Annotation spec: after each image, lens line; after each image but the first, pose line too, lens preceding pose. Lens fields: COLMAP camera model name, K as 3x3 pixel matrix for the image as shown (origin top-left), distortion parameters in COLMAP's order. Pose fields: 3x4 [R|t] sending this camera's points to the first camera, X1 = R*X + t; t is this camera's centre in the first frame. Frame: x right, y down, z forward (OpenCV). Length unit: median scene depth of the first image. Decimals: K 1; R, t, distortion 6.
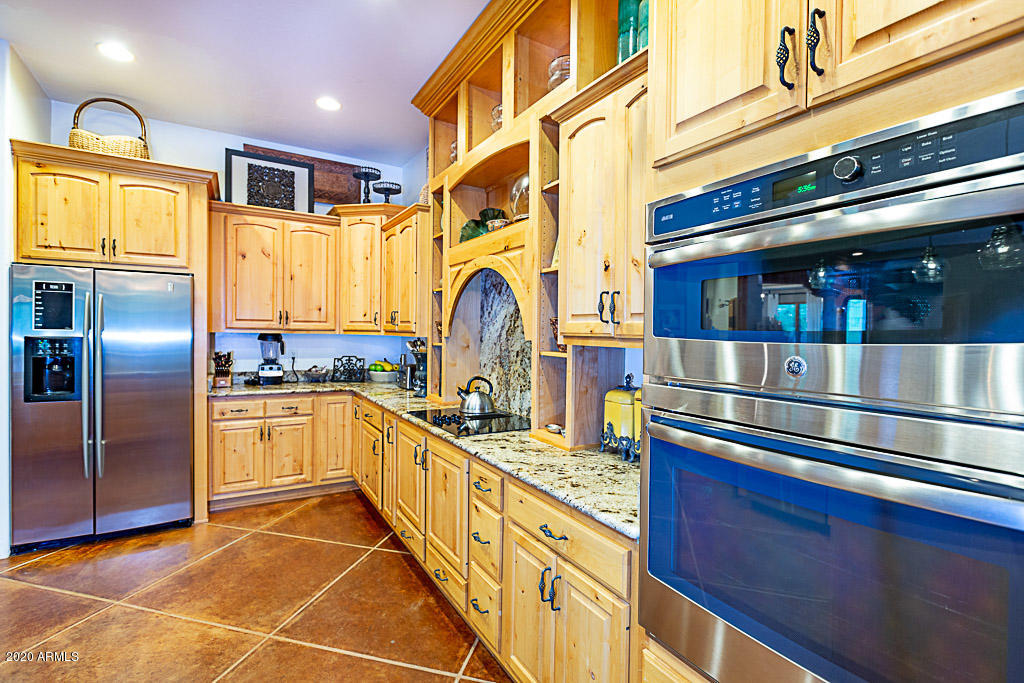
lens RADIAL K [[469.9, 0, 514.3], [0, 469.9, 338.4], [0, 0, 1]] dist [-0.007101, -0.000735]
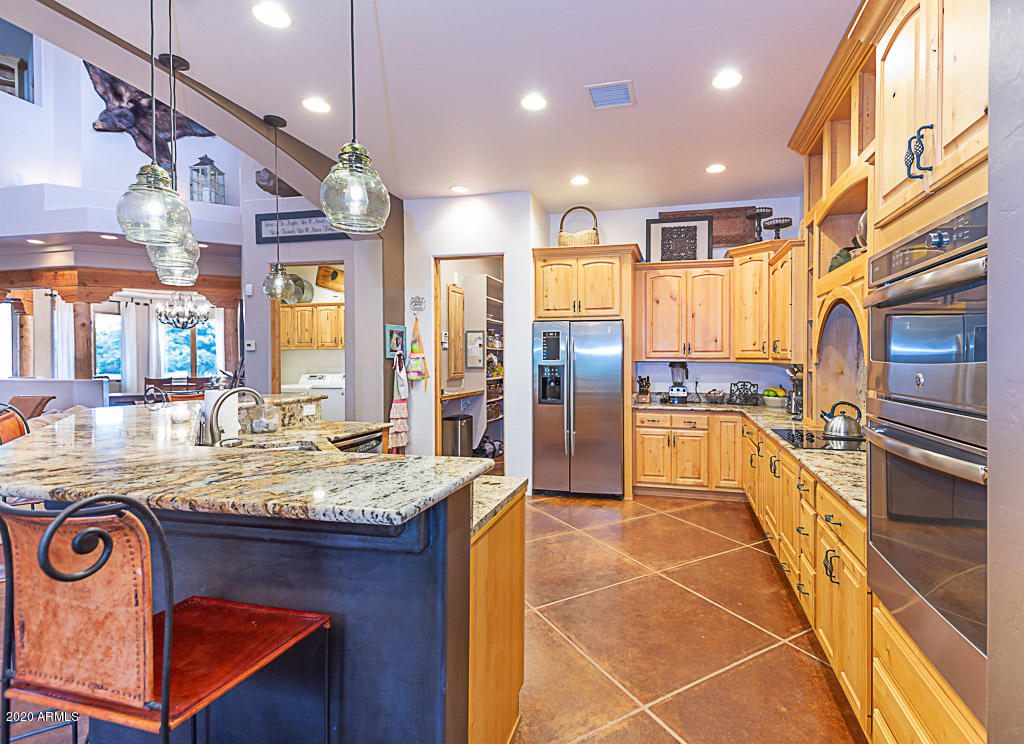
lens RADIAL K [[509.5, 0, 512.3], [0, 509.5, 368.4], [0, 0, 1]] dist [0.000785, -0.000117]
pose [[0.648820, 0.001129, -0.760941, 0.264765], [0.000363, 0.999998, 0.001793, 0.005449], [0.760942, -0.001439, 0.648819, -0.245603]]
